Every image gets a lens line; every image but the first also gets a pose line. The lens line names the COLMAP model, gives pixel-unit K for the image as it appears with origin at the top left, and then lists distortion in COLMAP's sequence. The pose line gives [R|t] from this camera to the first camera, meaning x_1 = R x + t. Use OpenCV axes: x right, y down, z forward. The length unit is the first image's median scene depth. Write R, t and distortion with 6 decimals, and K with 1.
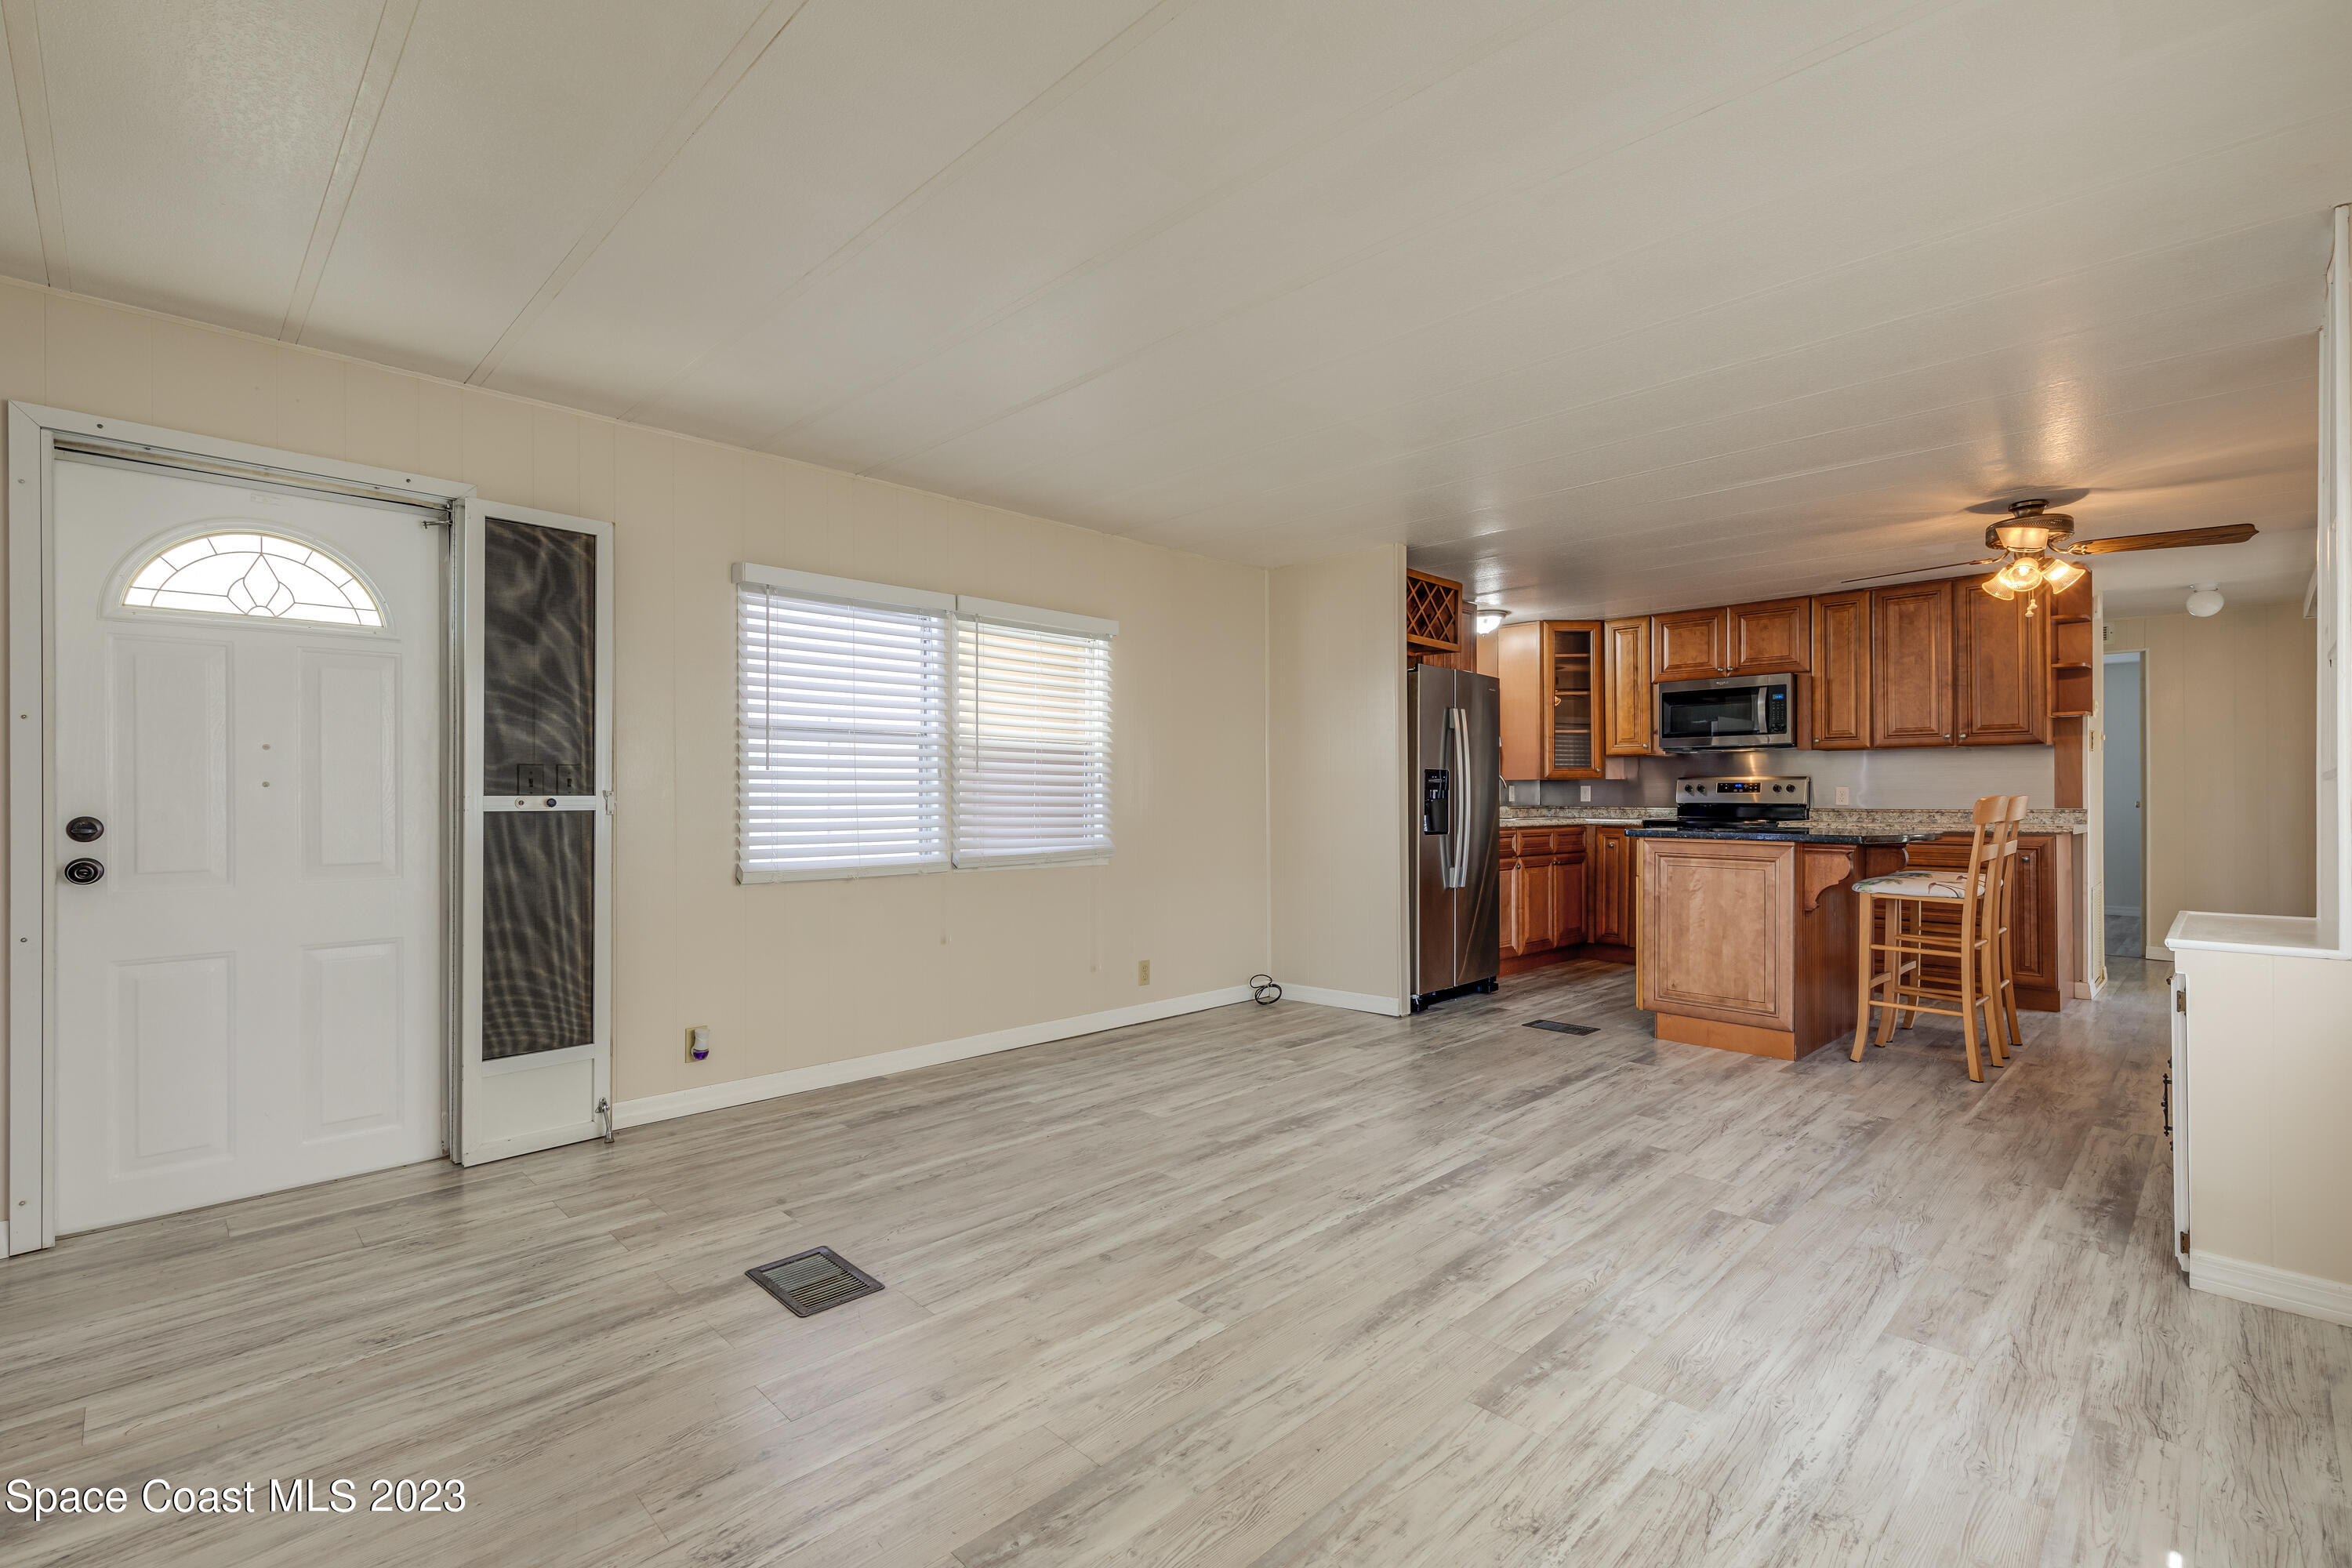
lens RADIAL K [[1038.0, 0, 1184.0], [0, 1038.0, 797.0], [0, 0, 1]] dist [0.001531, 0.000313]
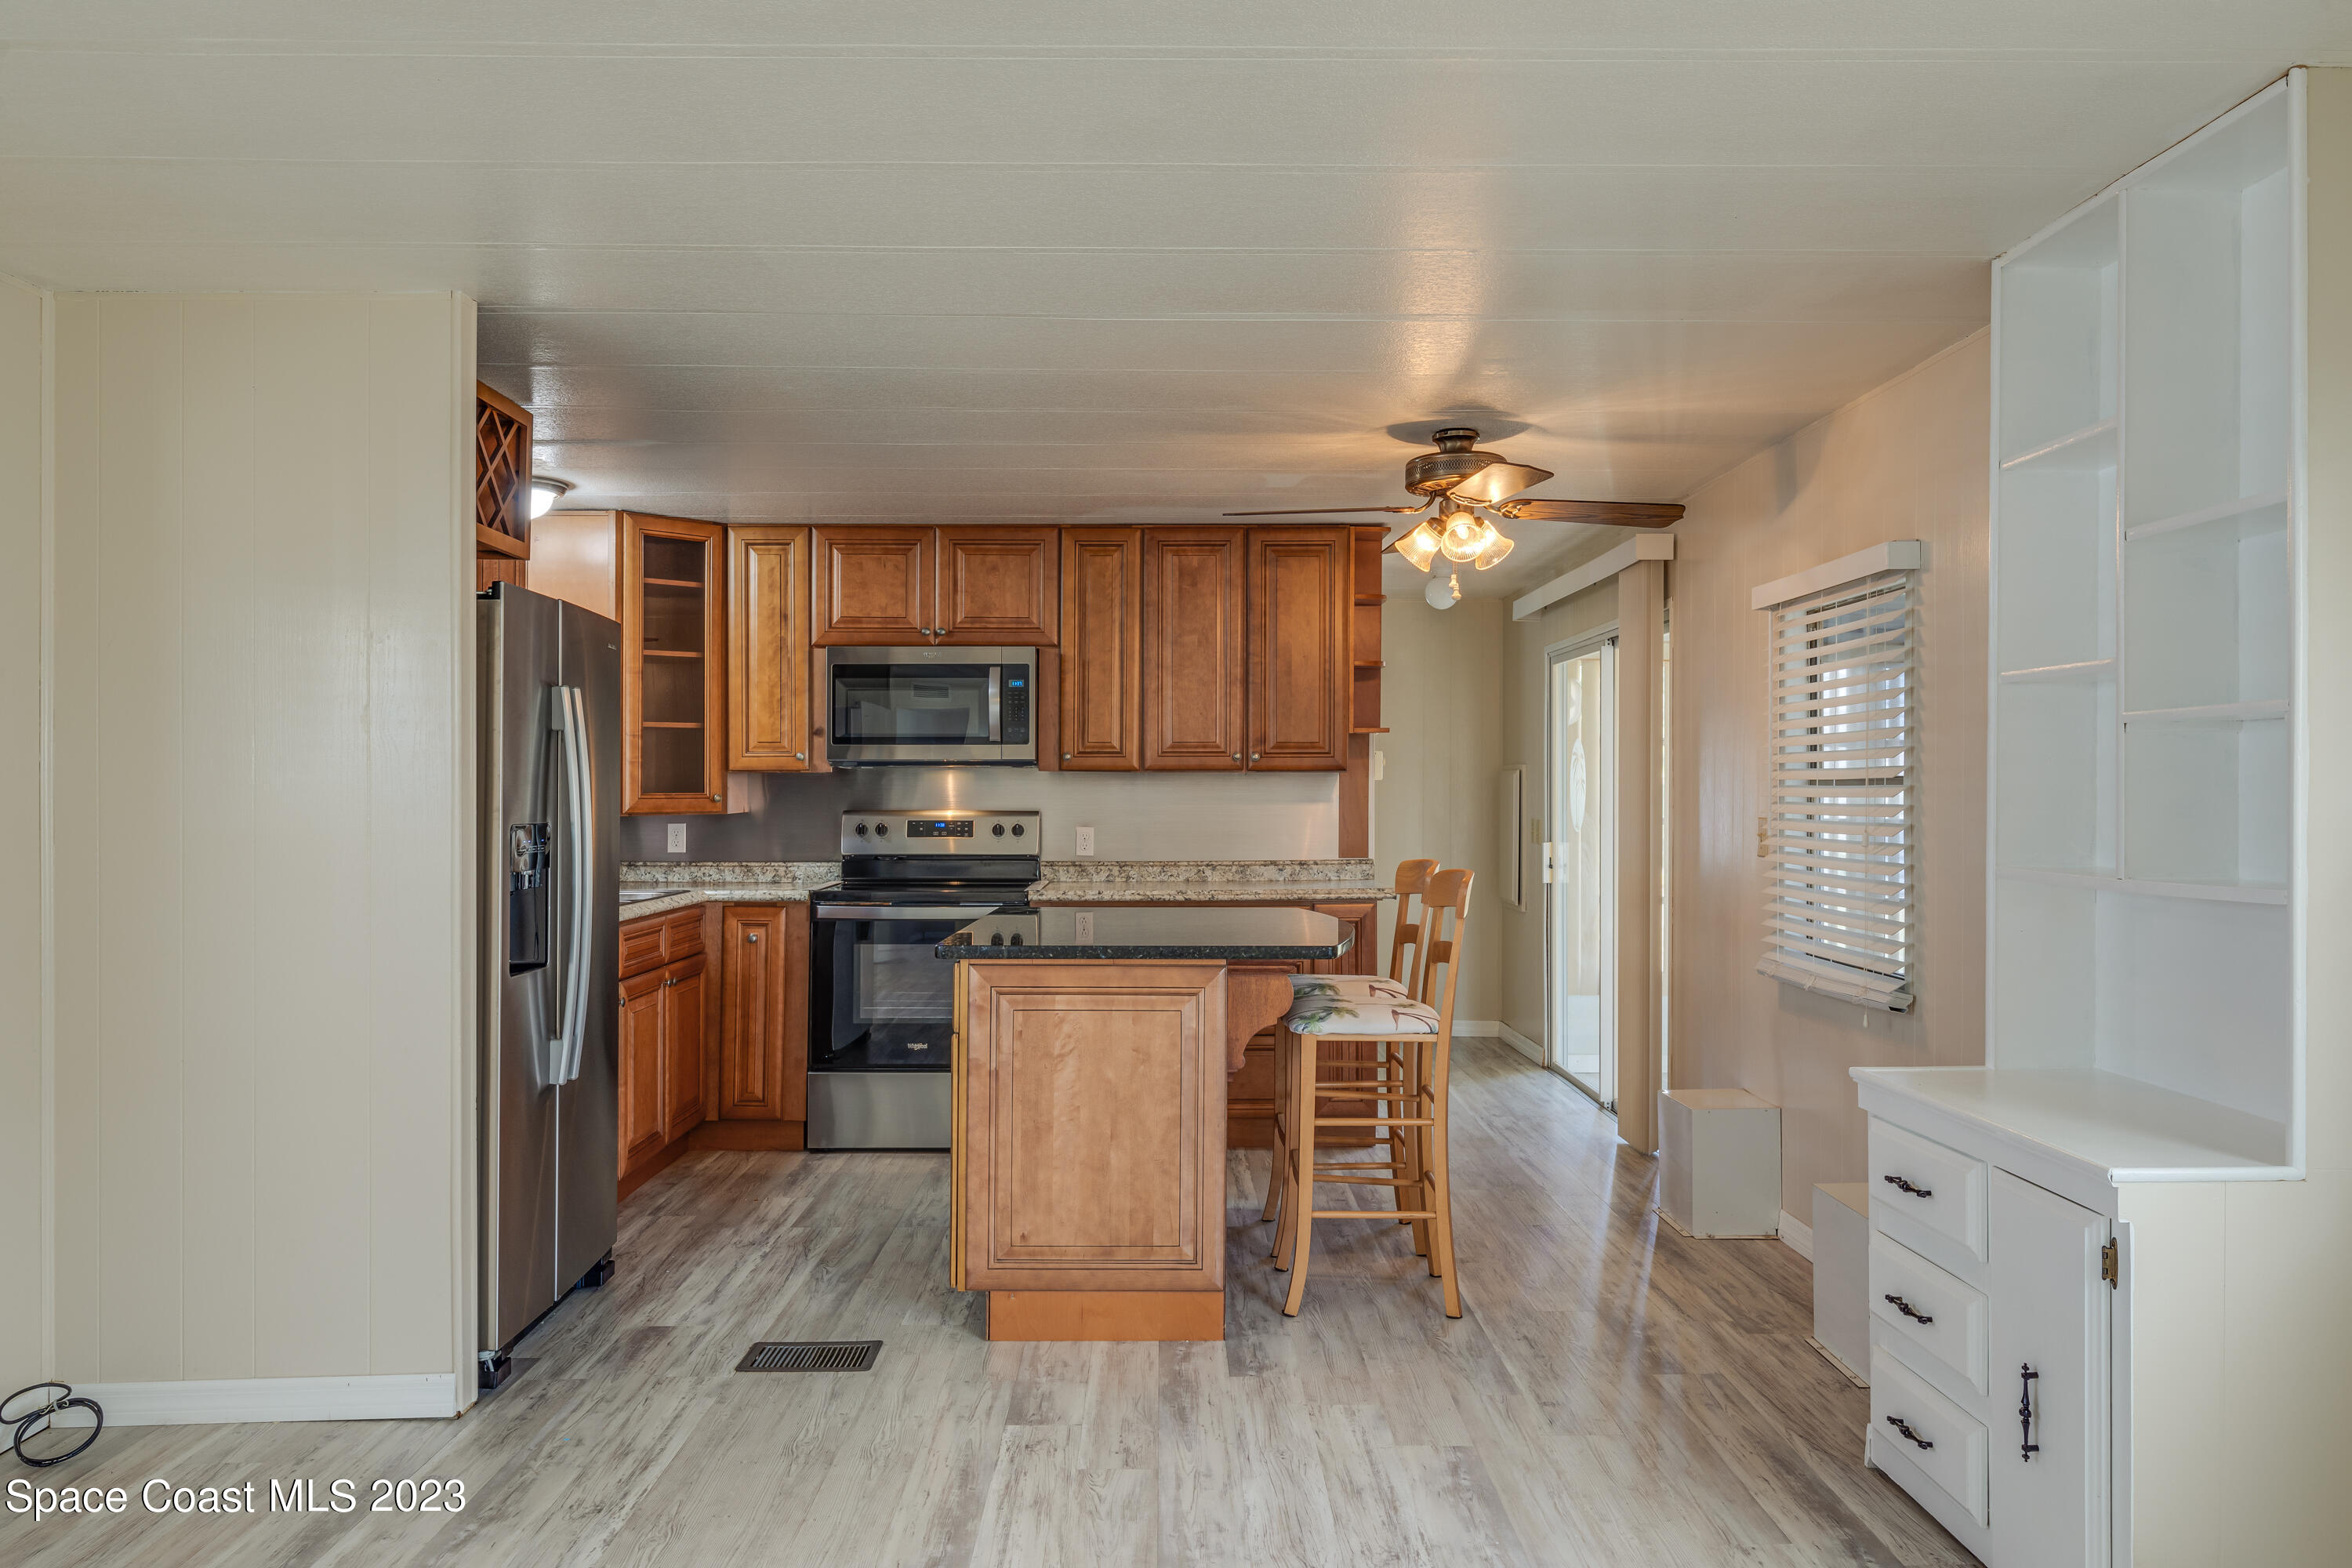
lens RADIAL K [[1618.1, 0, 1176.0], [0, 1618.1, 784.0], [0, 0, 1]] dist [-0.000009, -0.004123]
pose [[0.693632, 0.001486, 0.720328, -0.055261], [0.001655, 0.999992, -0.003657, -0.036780], [-0.720328, 0.003729, 0.693624, 0.295680]]
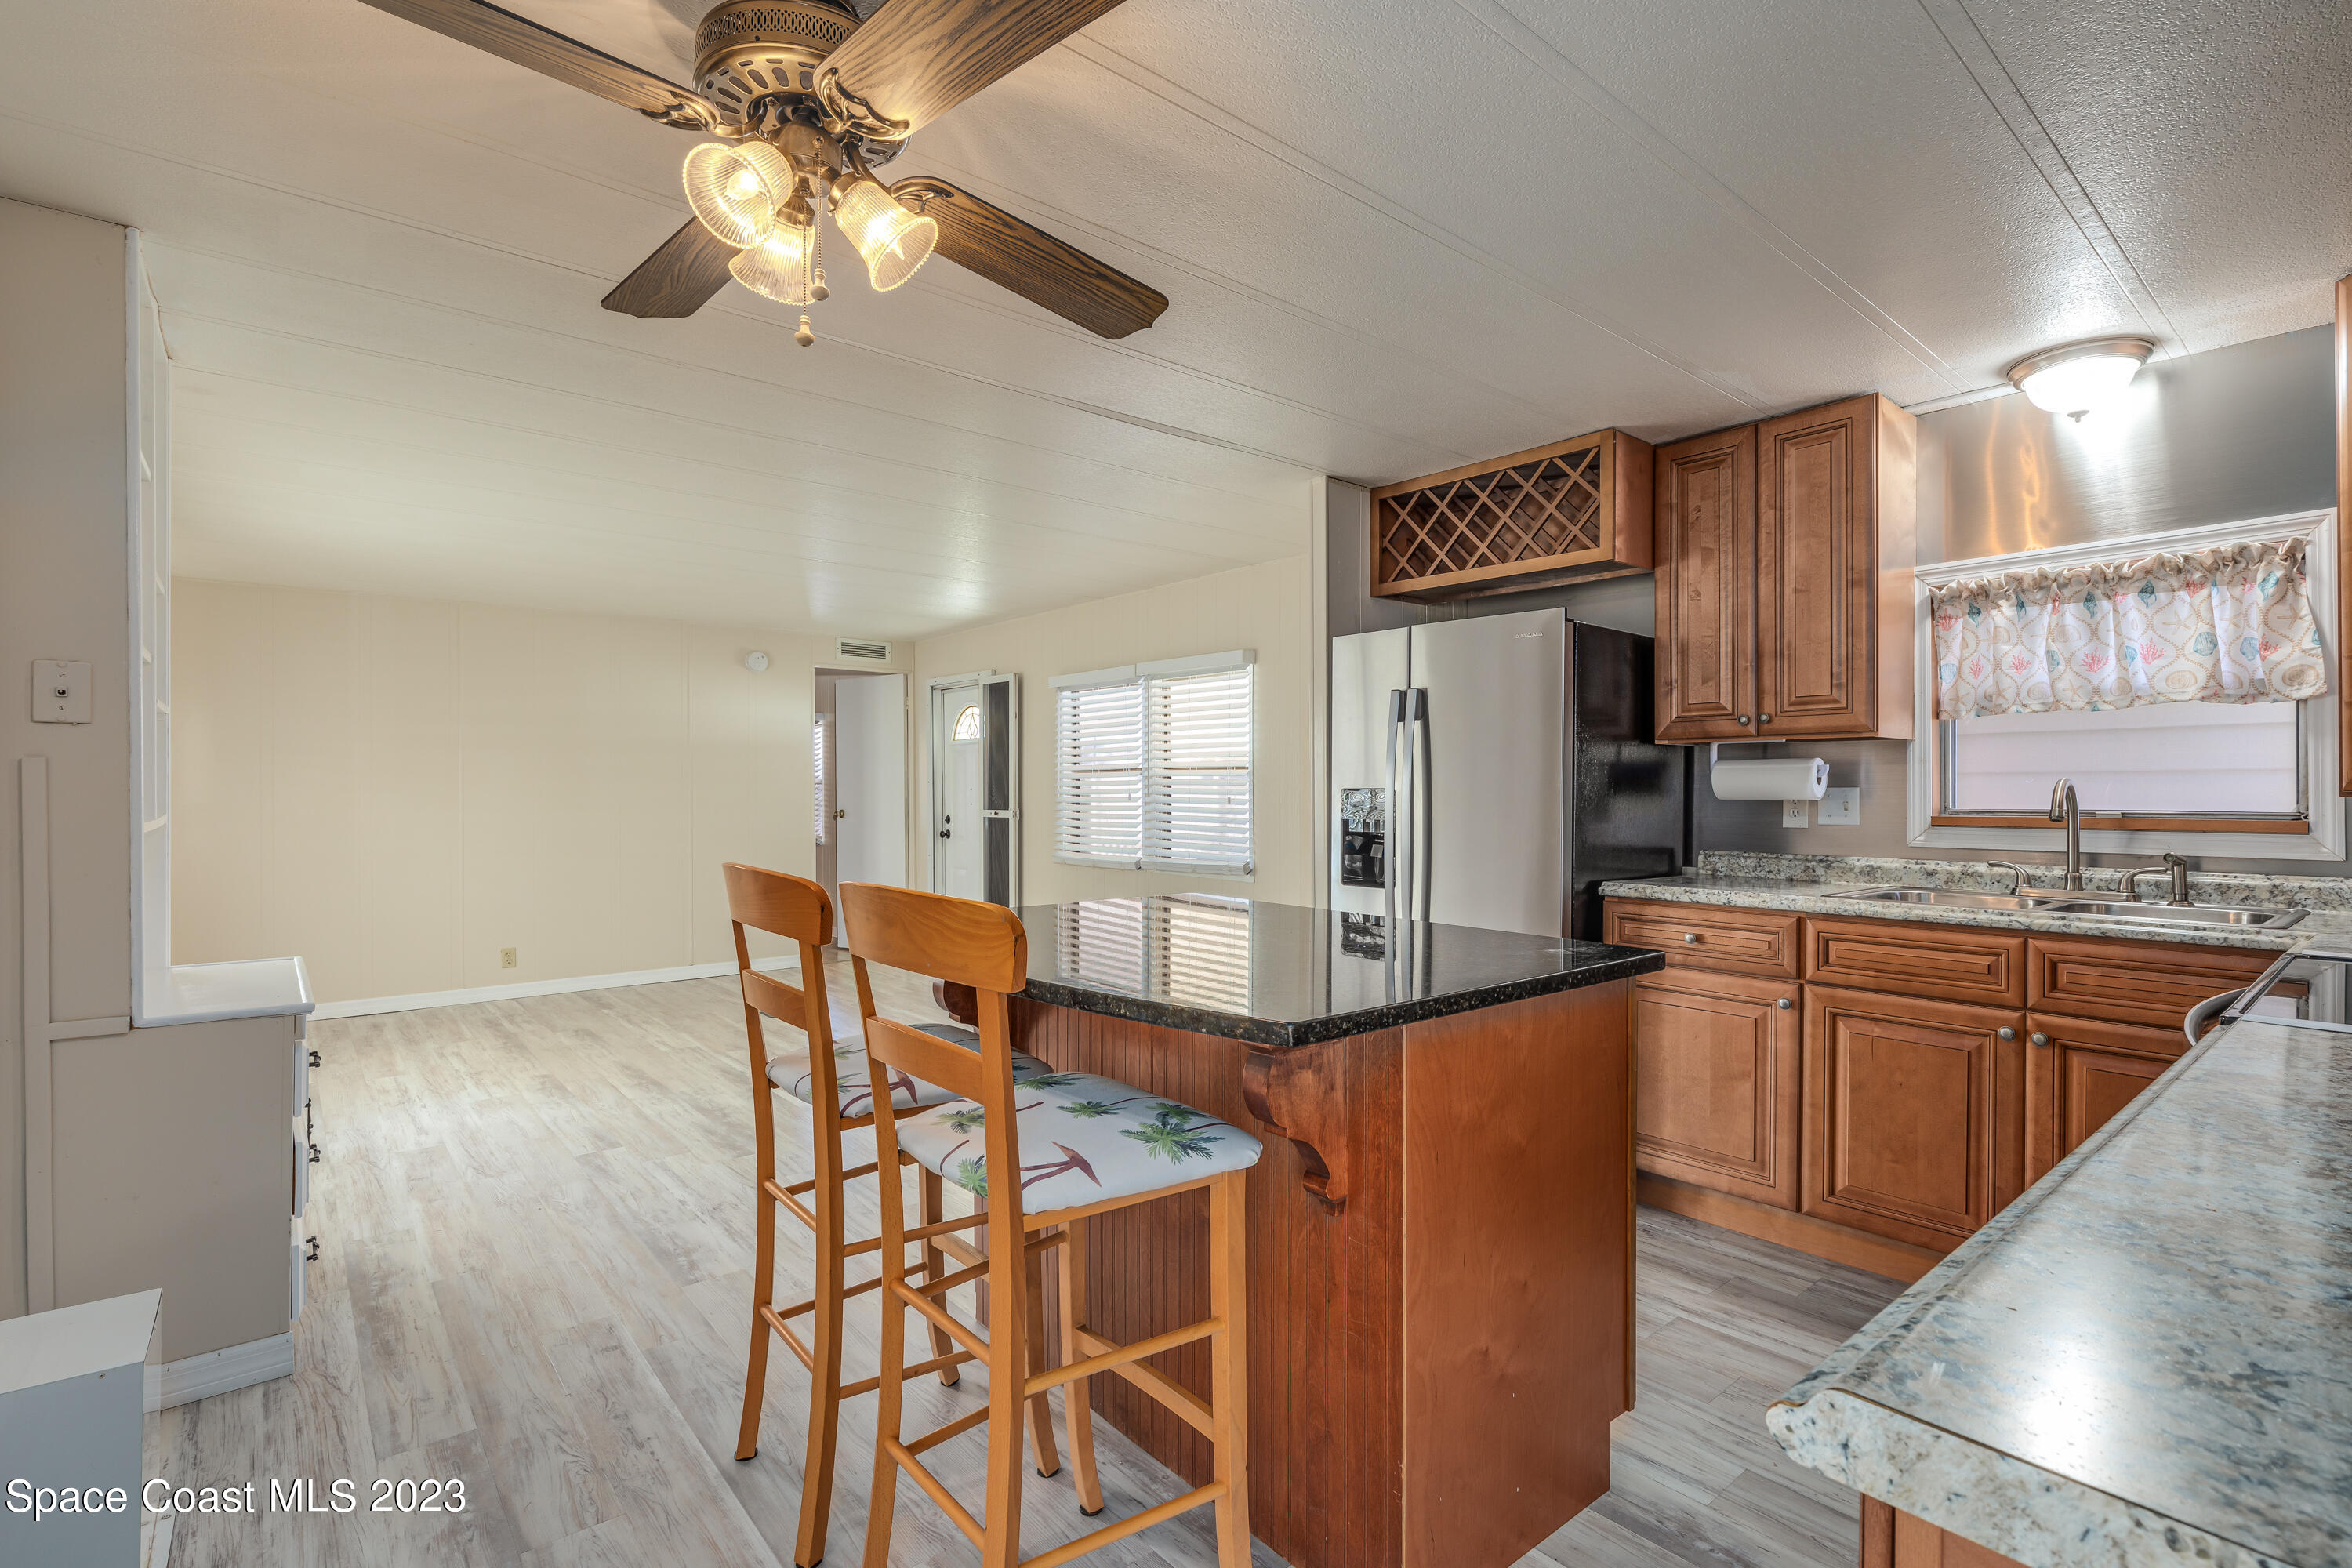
lens RADIAL K [[1091.0, 0, 1176.0], [0, 1091.0, 784.0], [0, 0, 1]] dist [0.000379, -0.000180]
pose [[-0.080576, -0.007558, -0.996720, 0.861941], [-0.000496, 0.999971, -0.007542, -0.020756], [0.996748, -0.000113, -0.080577, 0.854537]]
